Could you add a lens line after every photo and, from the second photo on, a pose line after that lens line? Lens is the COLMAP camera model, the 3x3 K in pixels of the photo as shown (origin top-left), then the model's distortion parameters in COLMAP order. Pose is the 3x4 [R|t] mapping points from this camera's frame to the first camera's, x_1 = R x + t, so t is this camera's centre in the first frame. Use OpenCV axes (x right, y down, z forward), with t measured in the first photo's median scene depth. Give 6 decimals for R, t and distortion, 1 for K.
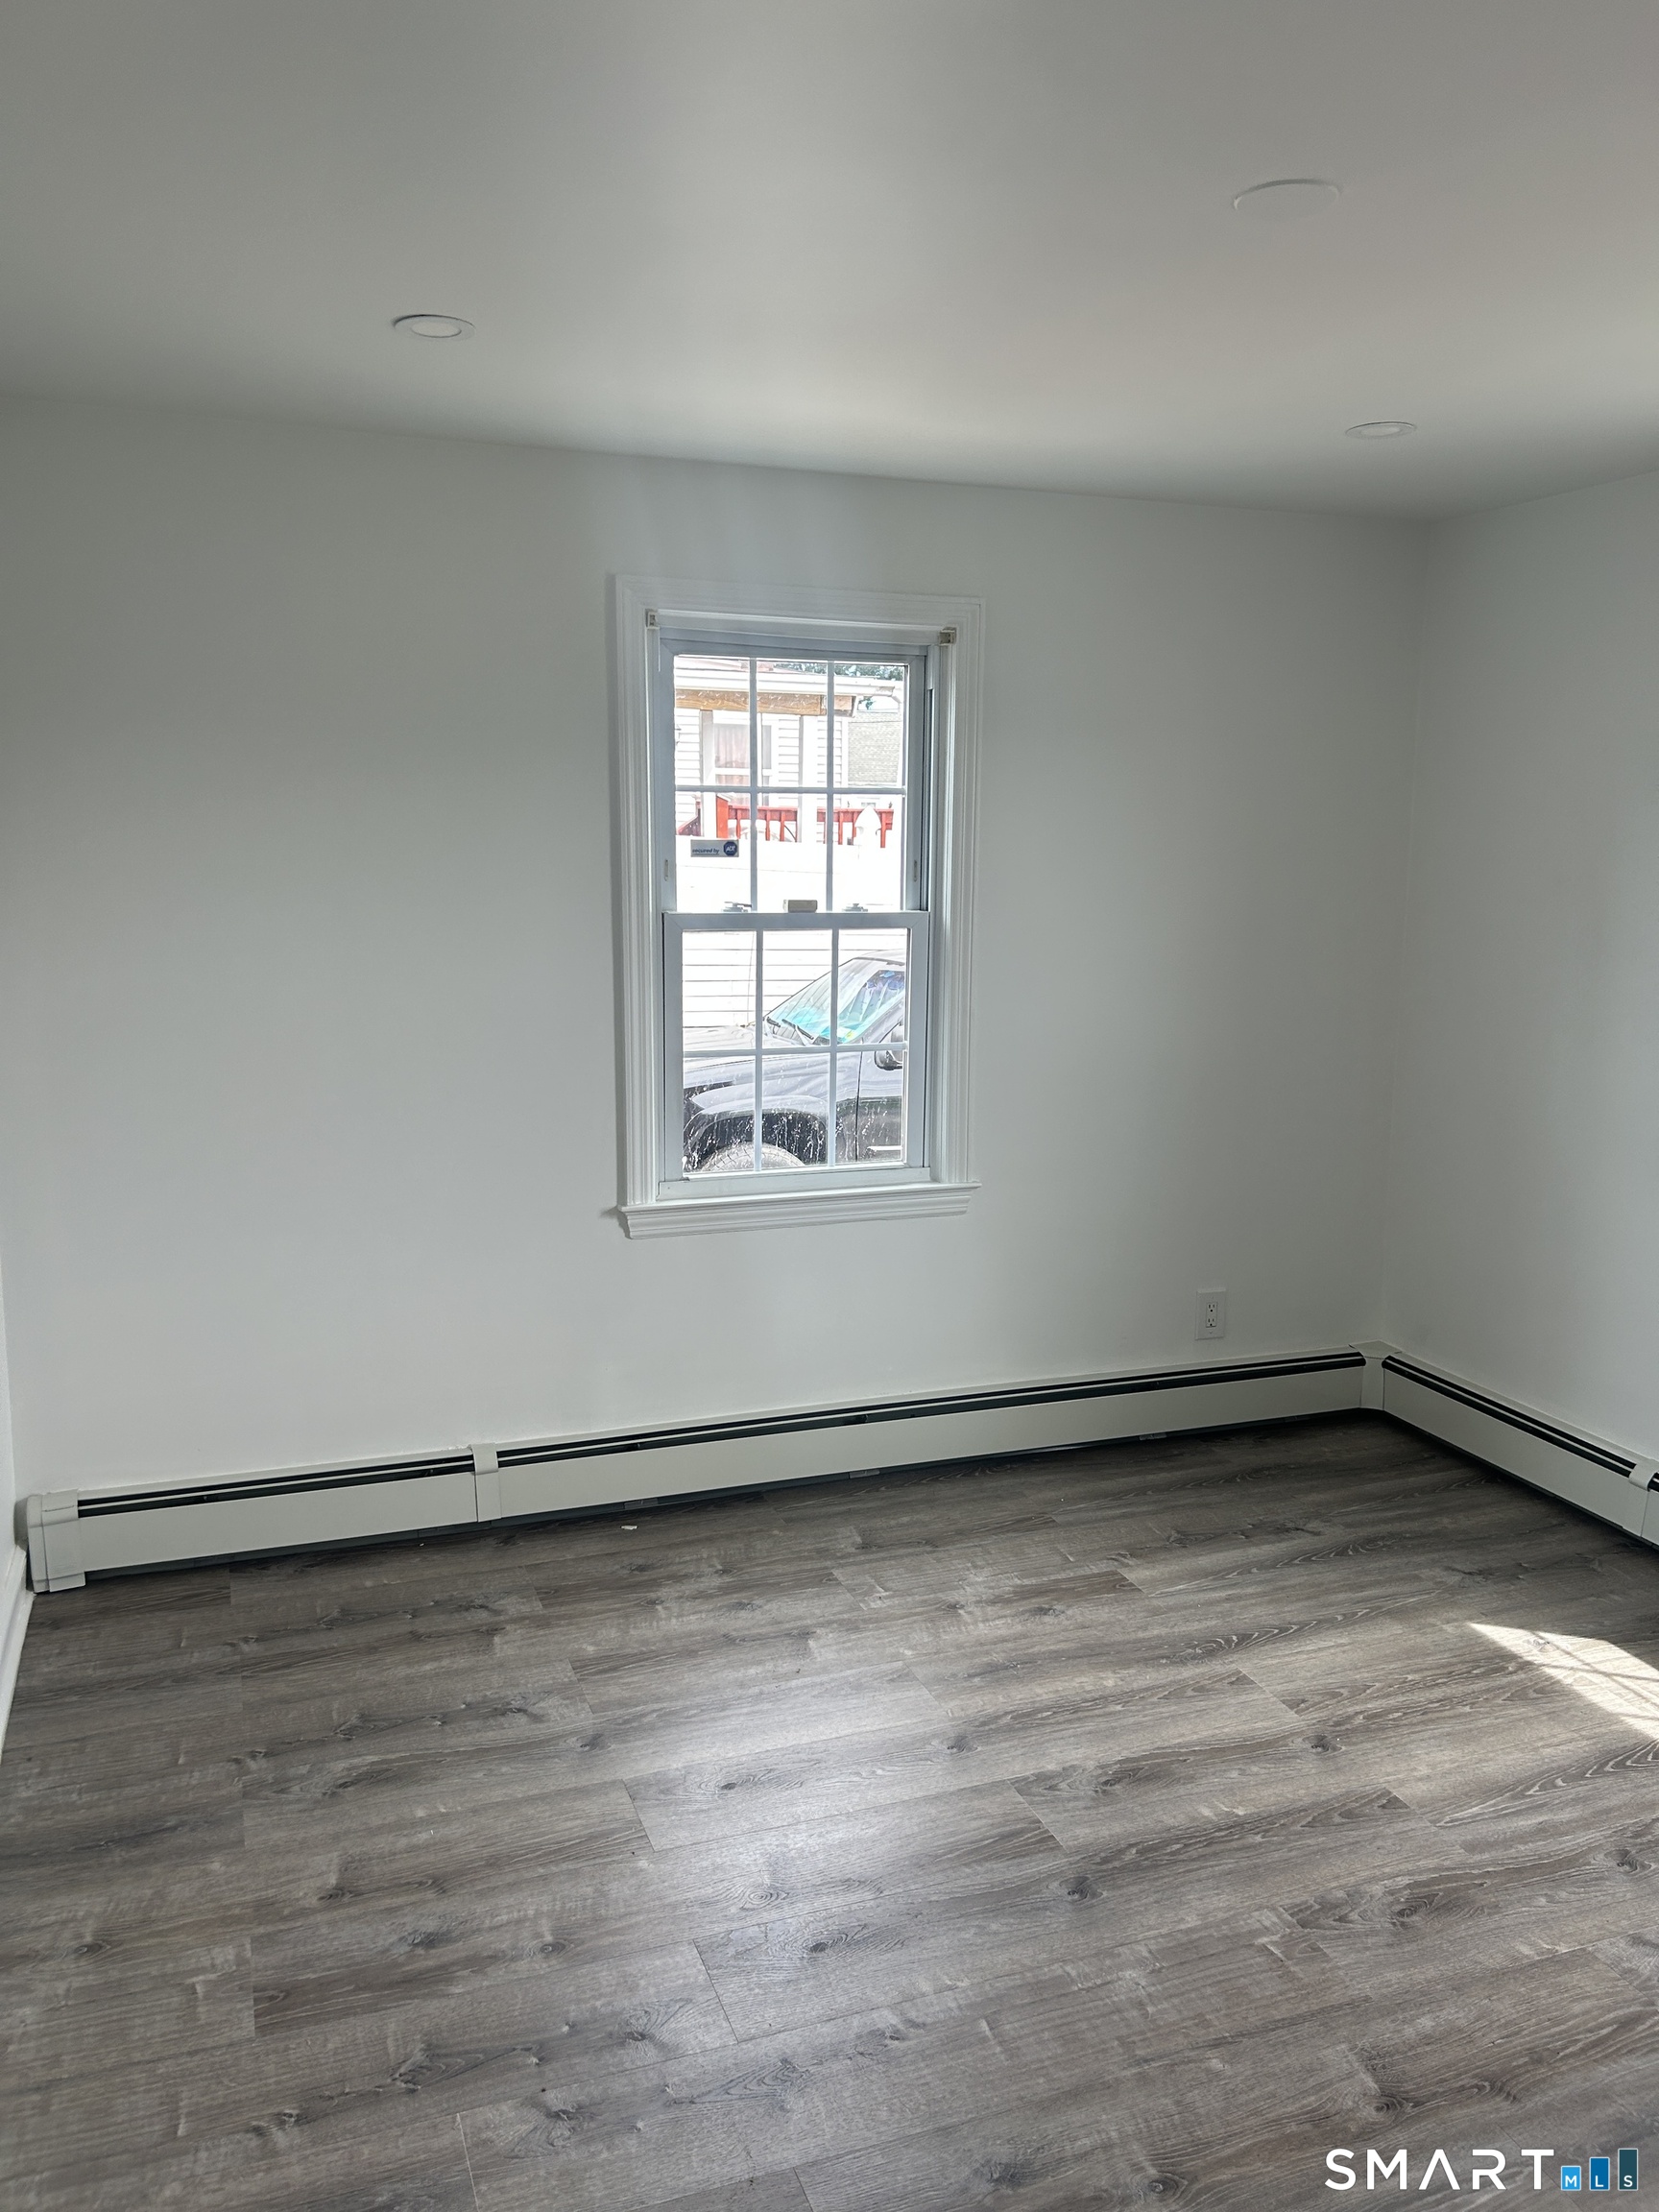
lens RADIAL K [[1662.8, 0, 826.4], [0, 1662.8, 1082.3], [0, 0, 1]] dist [0.052385, -0.055794]
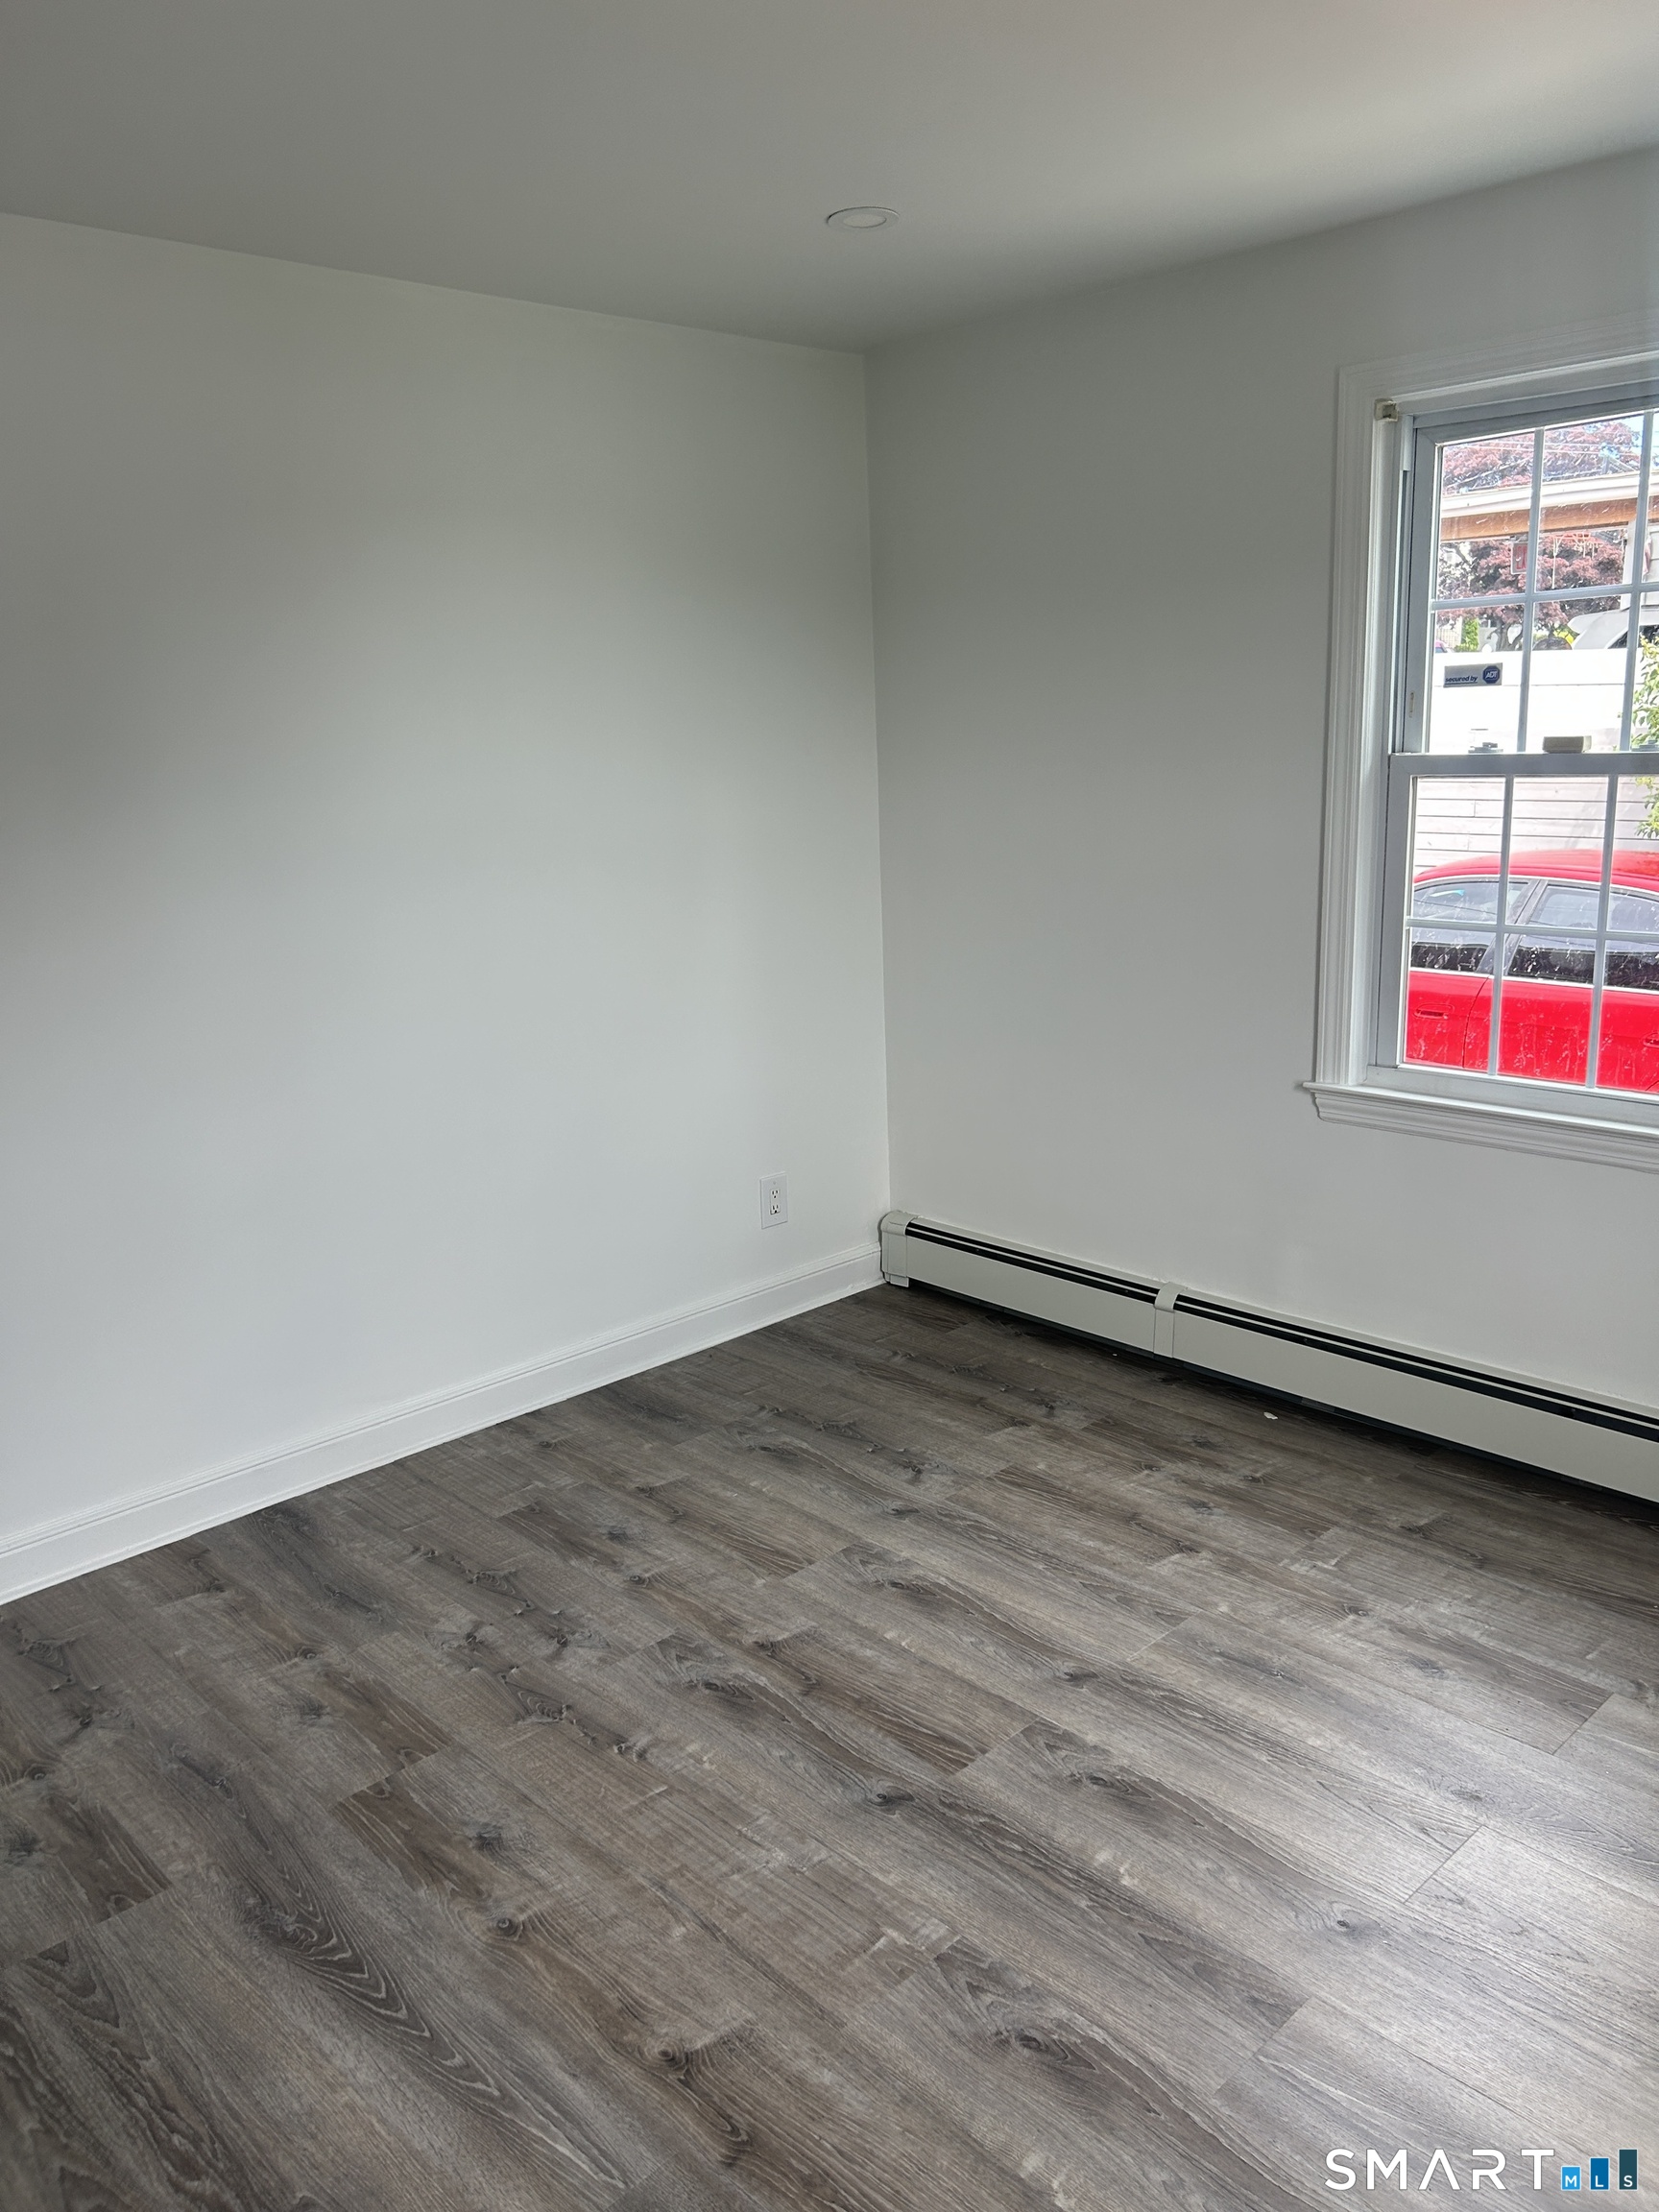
lens RADIAL K [[1662.8, 0, 835.2], [0, 1662.8, 1123.8], [0, 0, 1]] dist [0.052385, -0.055794]
pose [[0.398336, 0.193921, -0.896506, 0.695049], [-0.096704, 0.980827, 0.169192, -0.038036], [0.912128, 0.019301, 0.409452, 0.439841]]
